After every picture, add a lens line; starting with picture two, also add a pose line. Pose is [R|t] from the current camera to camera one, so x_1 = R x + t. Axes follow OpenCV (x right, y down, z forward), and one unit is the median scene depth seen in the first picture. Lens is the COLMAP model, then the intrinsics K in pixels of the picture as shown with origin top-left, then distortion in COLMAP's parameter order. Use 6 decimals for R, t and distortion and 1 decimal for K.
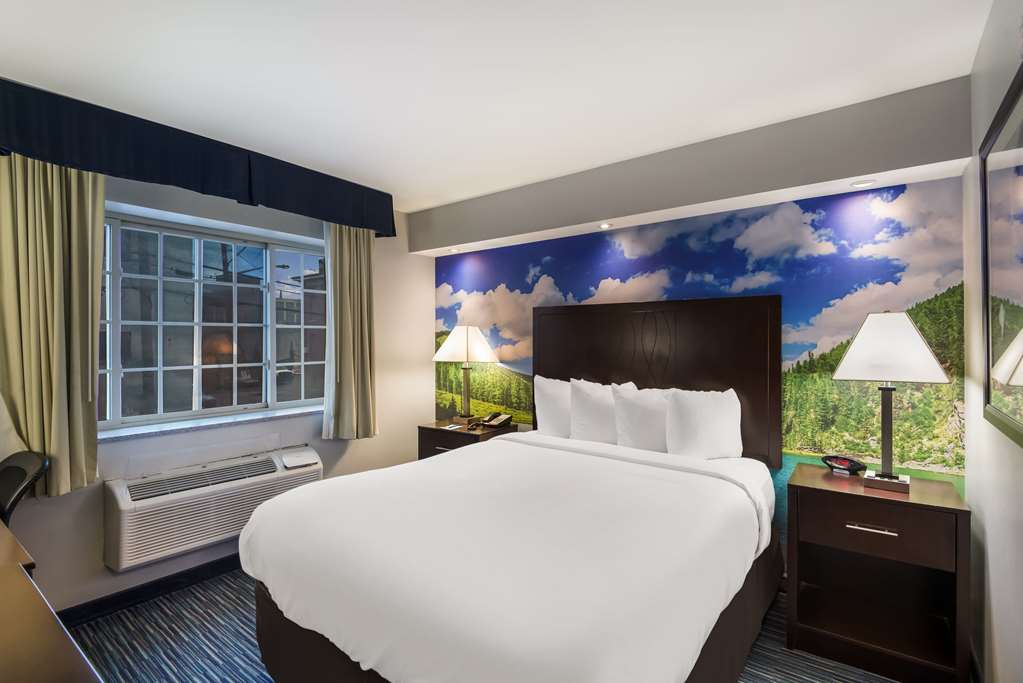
lens RADIAL K [[485.1, 0, 506.9], [0, 485.1, 339.5], [0, 0, 1]] dist [0.002616, 0.000276]
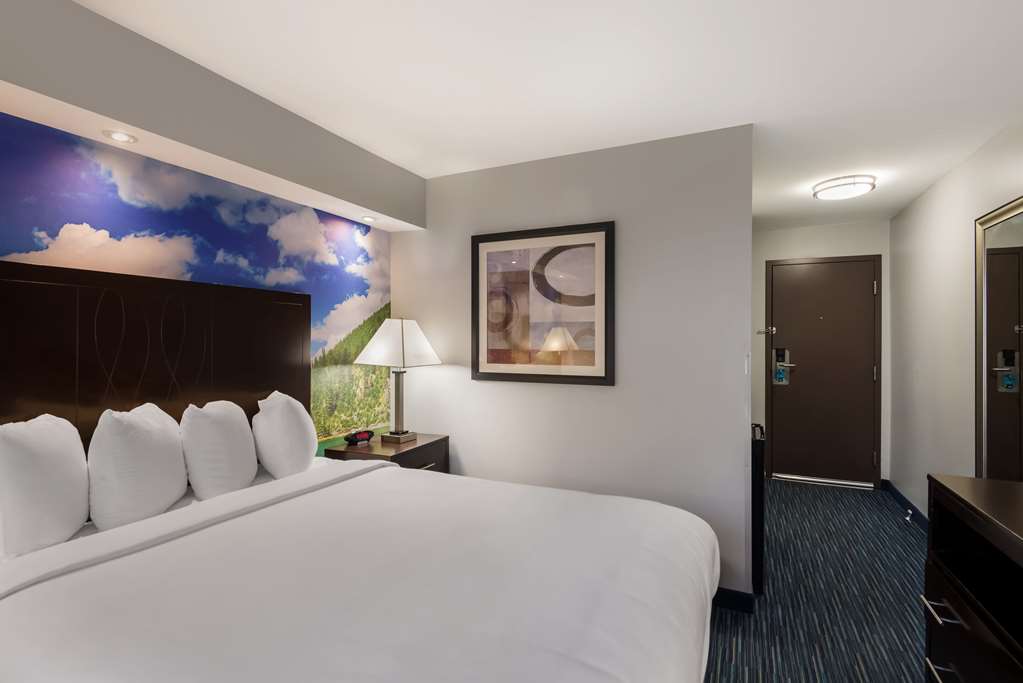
lens RADIAL K [[497.9, 0, 509.8], [0, 497.9, 342.4], [0, 0, 1]] dist [0.031880, -0.000533]
pose [[-0.229420, -0.001311, 0.973327, -0.598090], [-0.000177, 0.999999, 0.001305, 0.010112], [-0.973328, 0.000127, -0.229420, 0.845260]]
